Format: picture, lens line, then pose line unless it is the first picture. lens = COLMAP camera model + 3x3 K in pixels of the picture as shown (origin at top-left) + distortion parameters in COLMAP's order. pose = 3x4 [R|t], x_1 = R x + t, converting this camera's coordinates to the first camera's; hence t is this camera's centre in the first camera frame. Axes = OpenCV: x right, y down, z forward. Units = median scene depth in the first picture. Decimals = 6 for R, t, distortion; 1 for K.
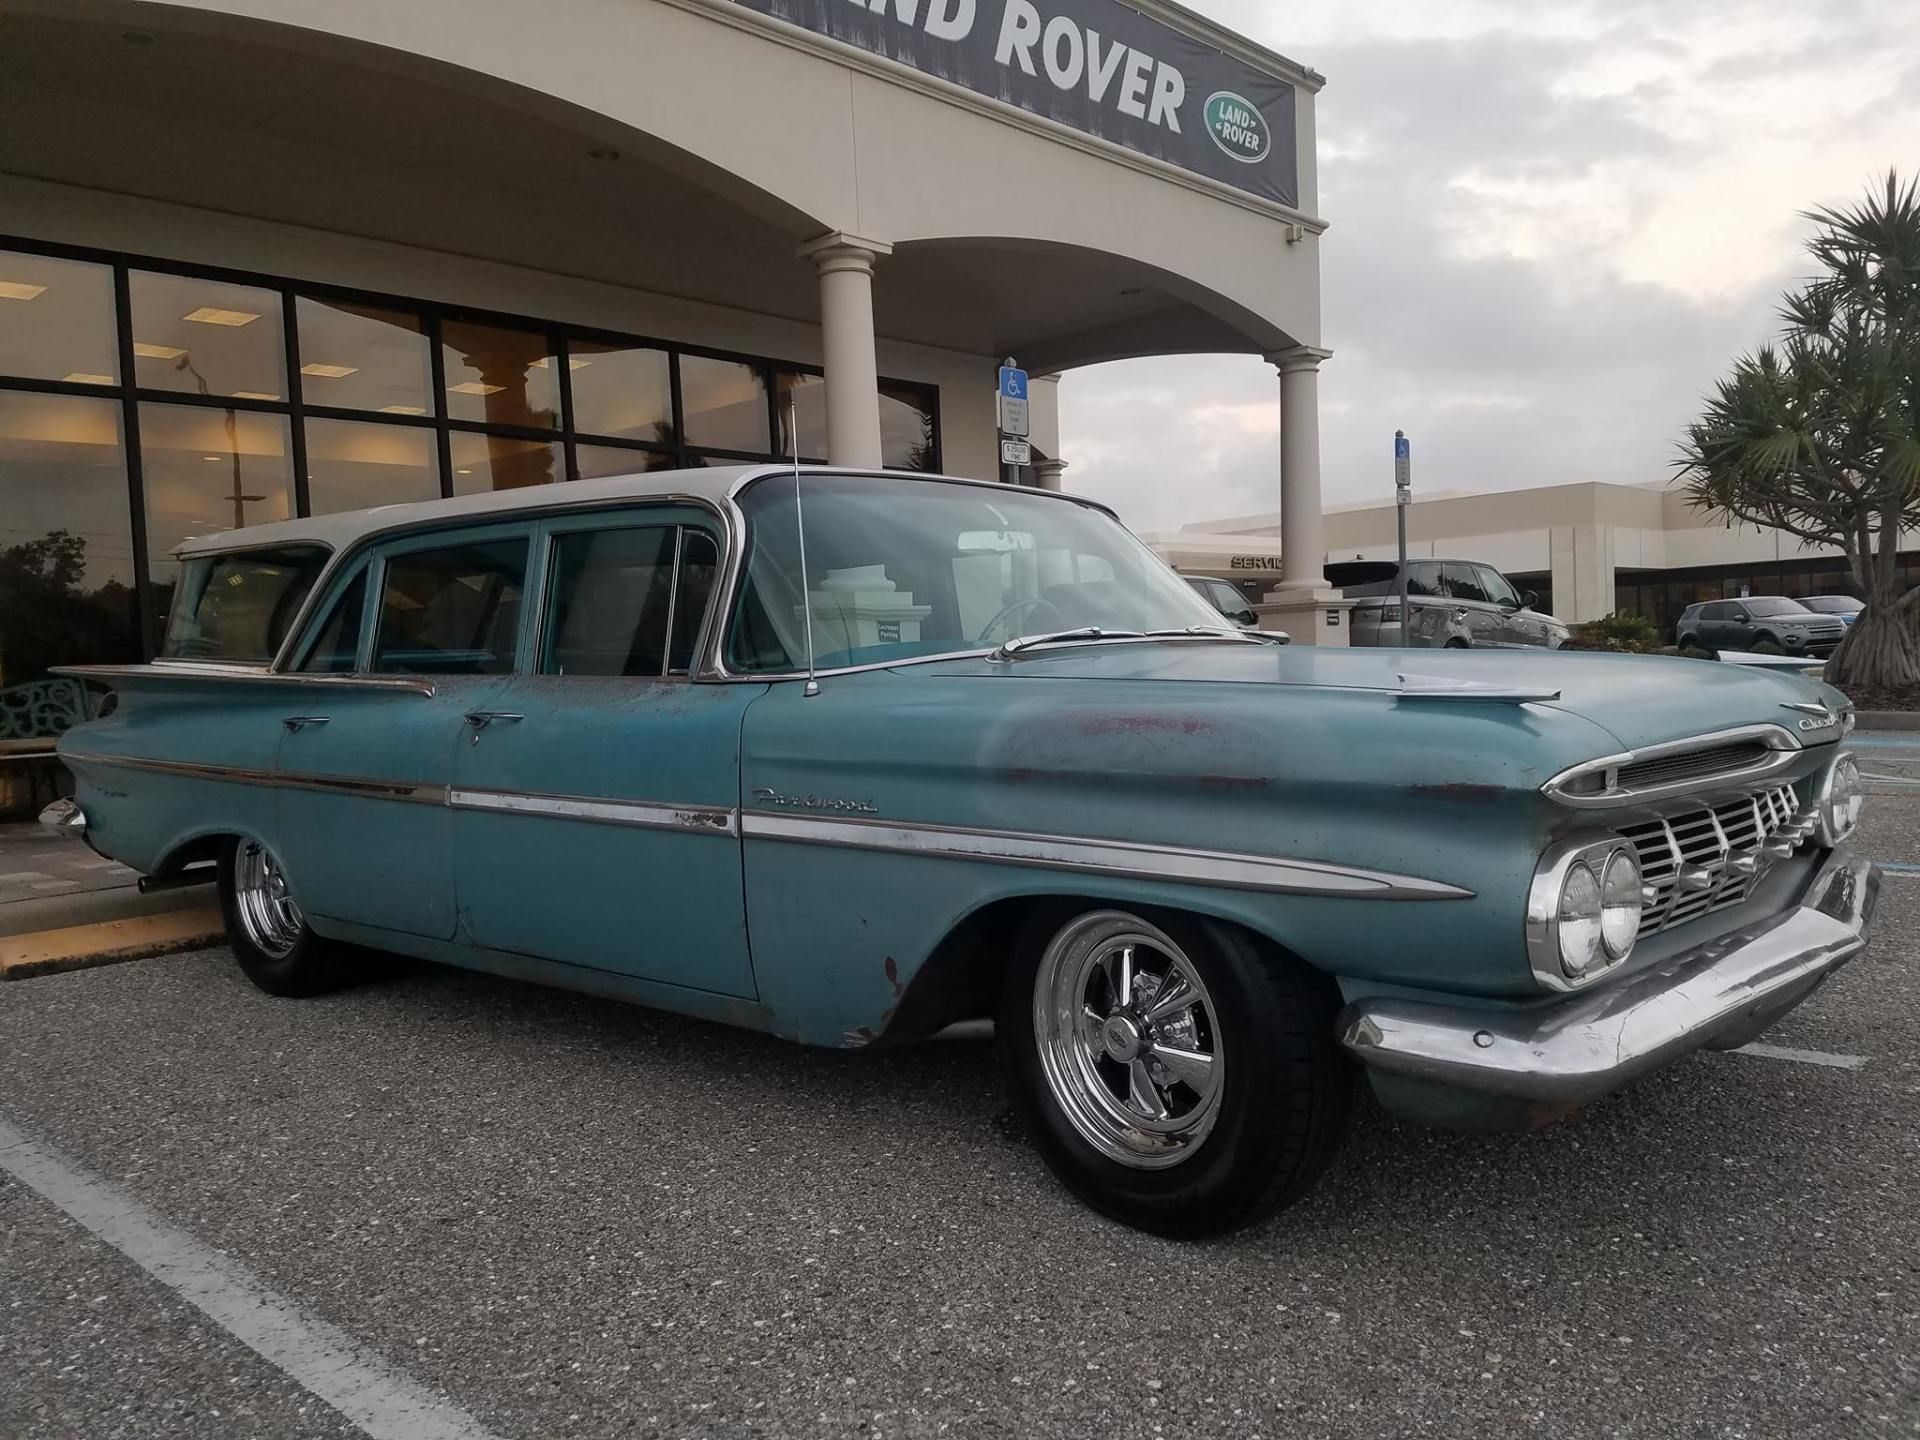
lens RADIAL K [[1514.0, 0, 961.3], [0, 1514.0, 755.9], [0, 0, 1]] dist [0.034293, -0.049413]
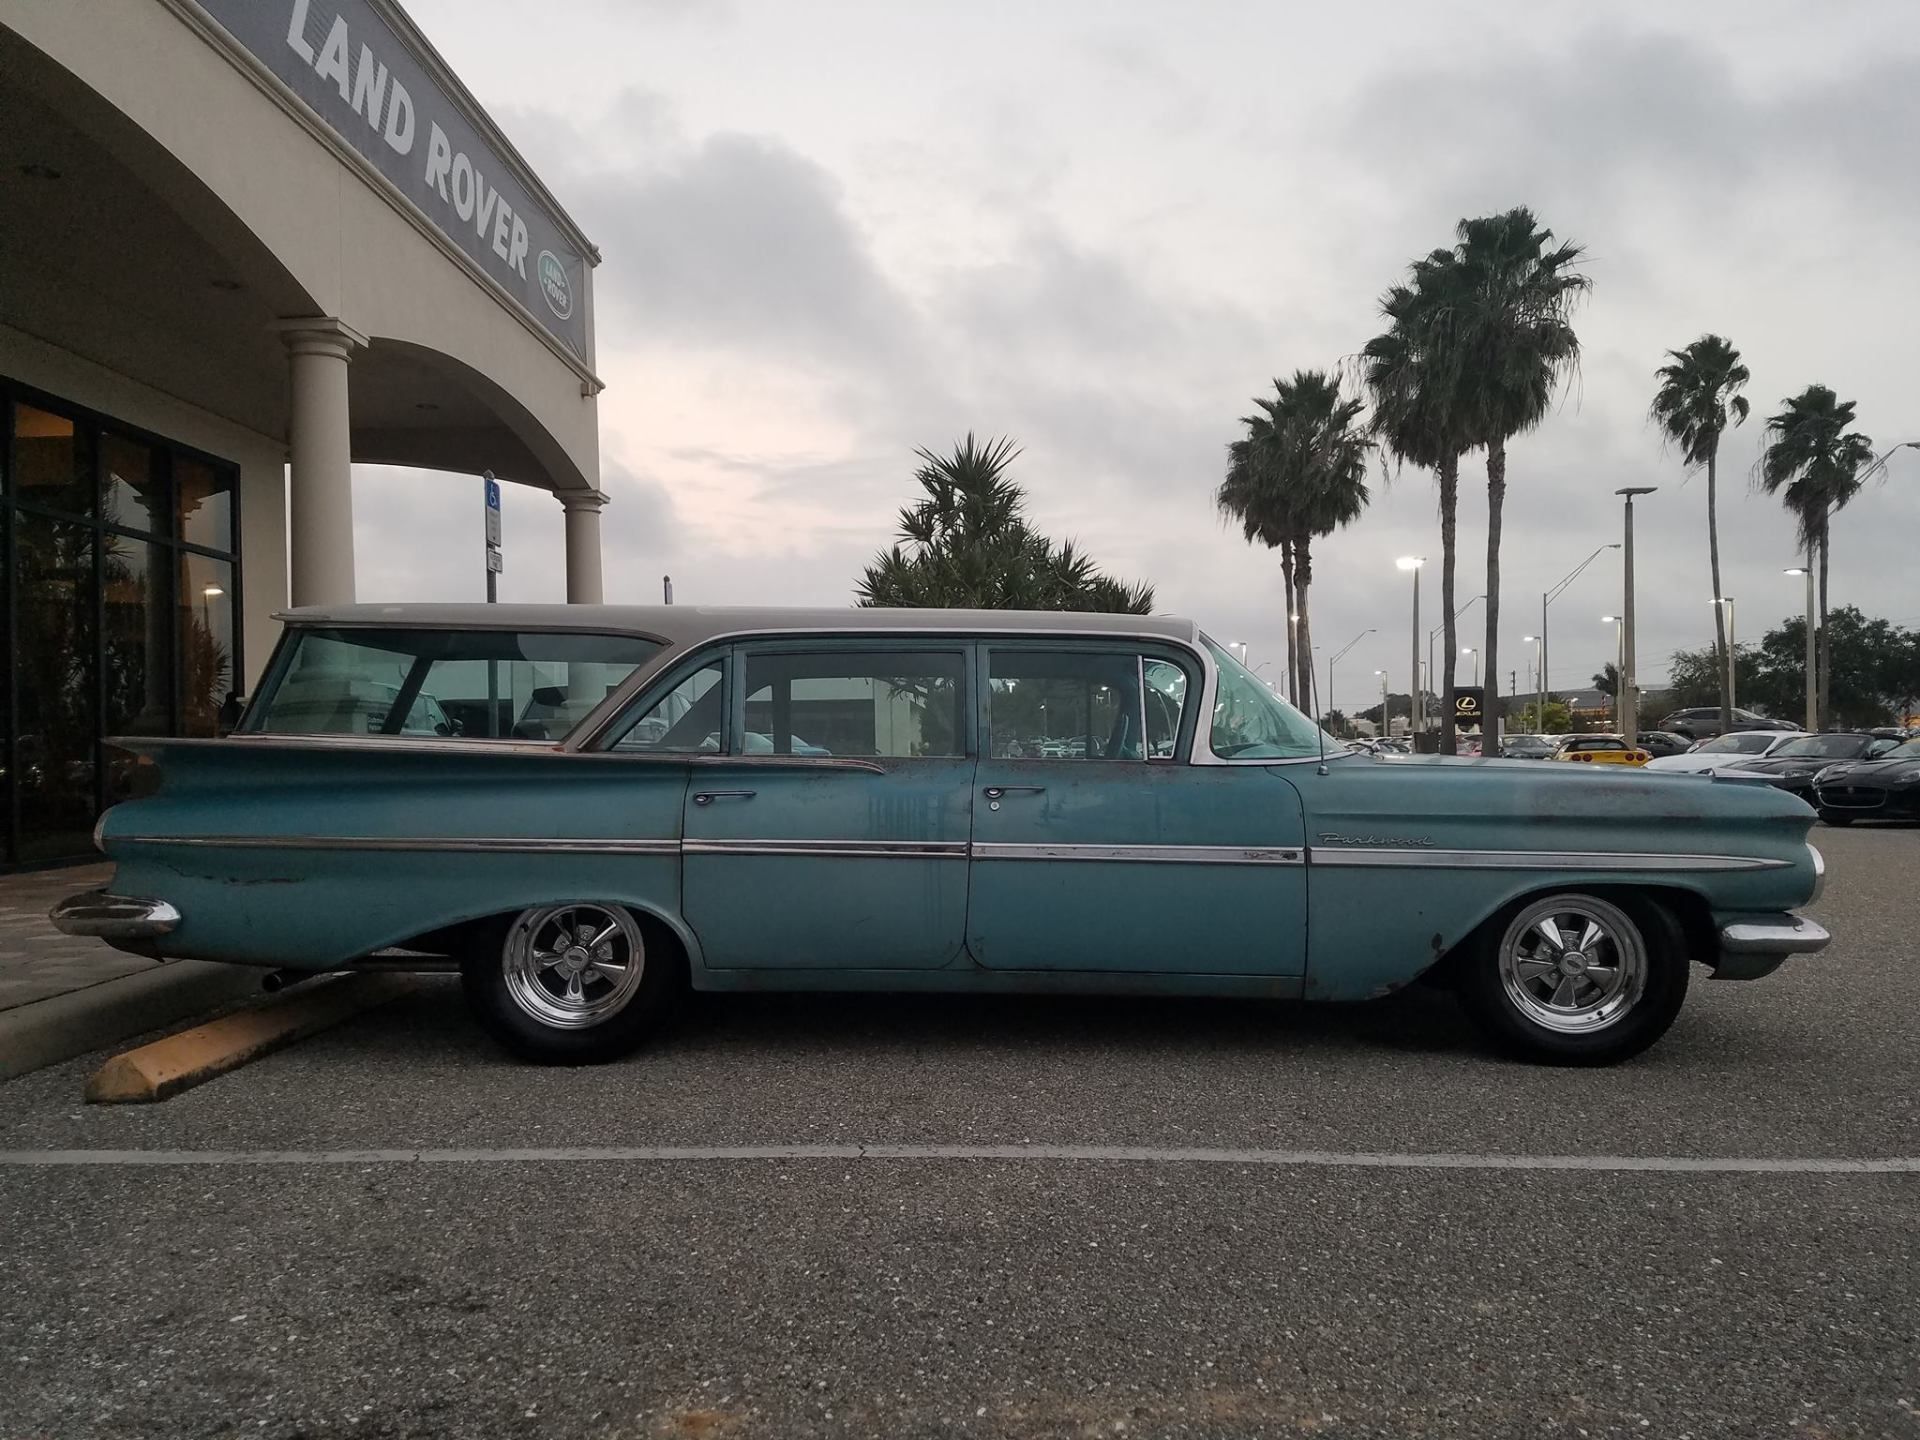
lens RADIAL K [[1485.7, 0, 963.1], [0, 1485.7, 760.6], [0, 0, 1]] dist [0.092482, -0.197307]
pose [[0.745503, 0.037013, 0.665474, -0.360374], [0.015381, 0.997236, -0.072696, 0.013657], [-0.666325, 0.064431, 0.742873, 0.027264]]
